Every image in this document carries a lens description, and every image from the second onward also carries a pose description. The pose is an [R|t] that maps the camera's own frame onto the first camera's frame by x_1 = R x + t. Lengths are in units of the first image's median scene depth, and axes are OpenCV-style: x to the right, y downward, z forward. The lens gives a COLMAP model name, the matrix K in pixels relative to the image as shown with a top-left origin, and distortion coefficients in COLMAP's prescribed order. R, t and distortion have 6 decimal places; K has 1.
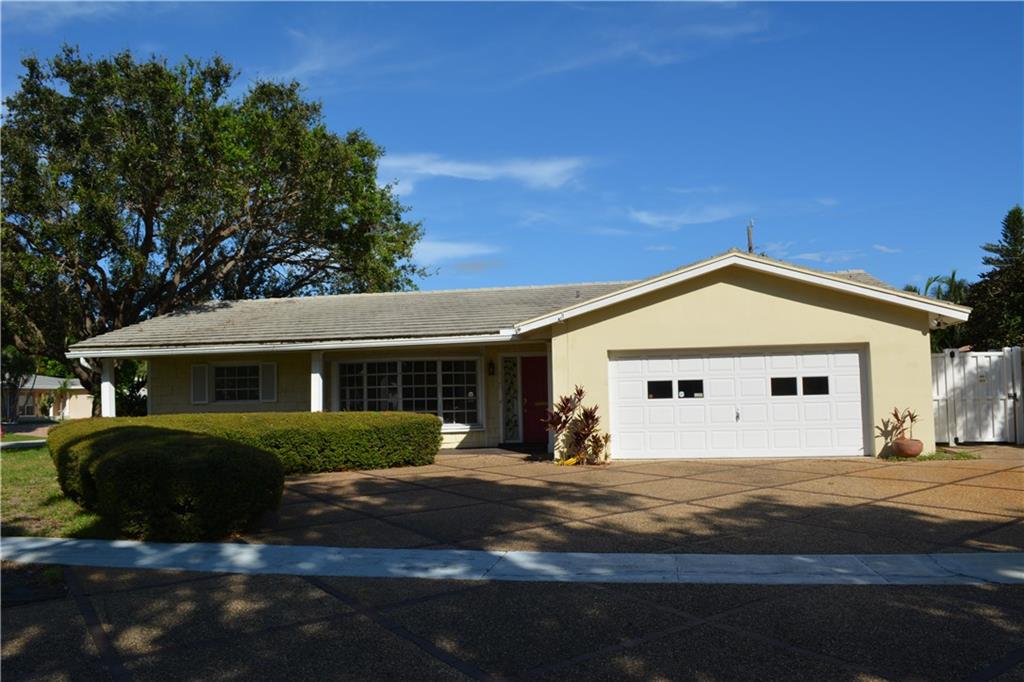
lens RADIAL K [[799.3, 0, 512.0], [0, 799.3, 341.0], [0, 0, 1]] dist [-0.079996, -0.001774]
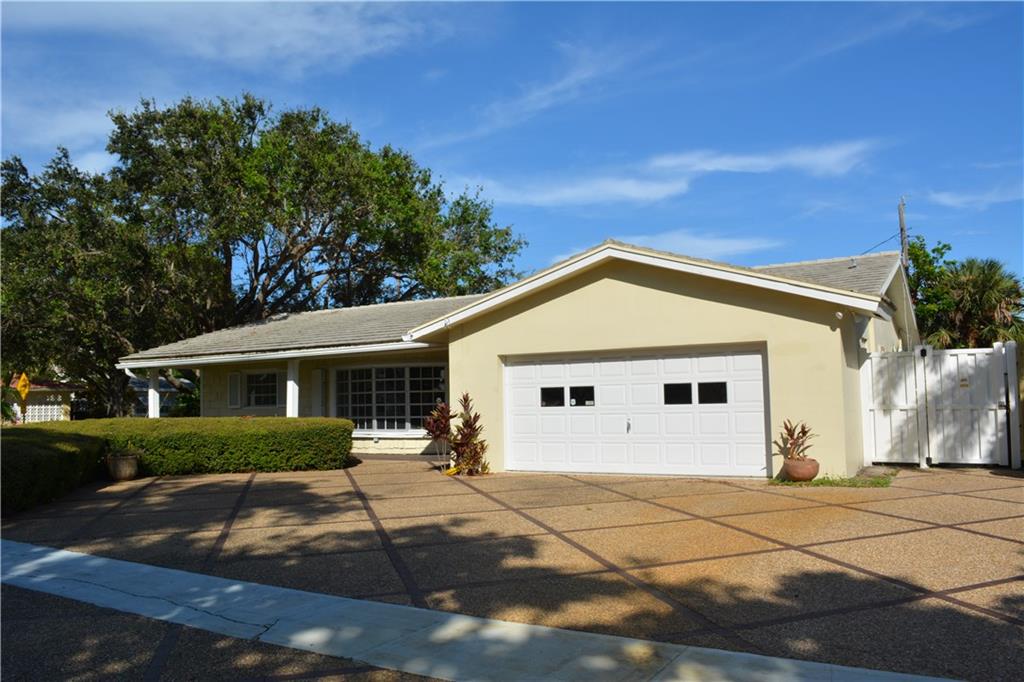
lens RADIAL K [[795.5, 0, 512.0], [0, 795.5, 341.0], [0, 0, 1]] dist [-0.080513, 0.000713]
pose [[0.940029, -0.023523, -0.340283, 0.445587], [0.023427, 0.999716, -0.004394, -0.000908], [0.340290, -0.003841, 0.940313, 0.112723]]
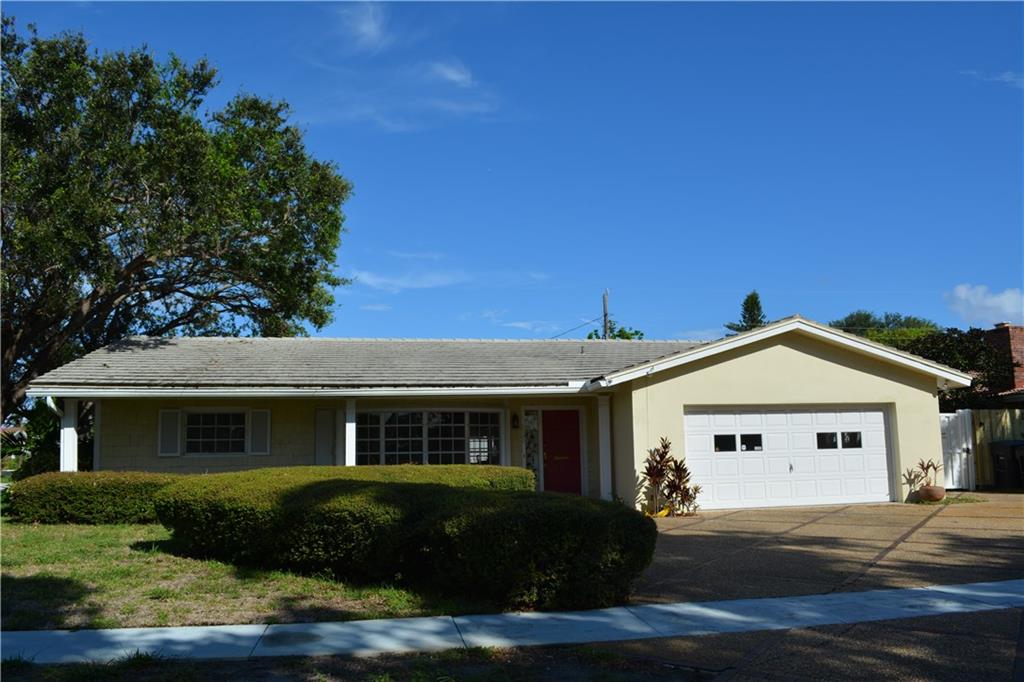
lens RADIAL K [[795.5, 0, 512.0], [0, 795.5, 341.0], [0, 0, 1]] dist [-0.080513, 0.000713]
pose [[0.938101, 0.053062, 0.342274, -0.434814], [-0.027168, 0.996424, -0.080010, 0.017143], [-0.345296, 0.065758, 0.936187, 0.103479]]
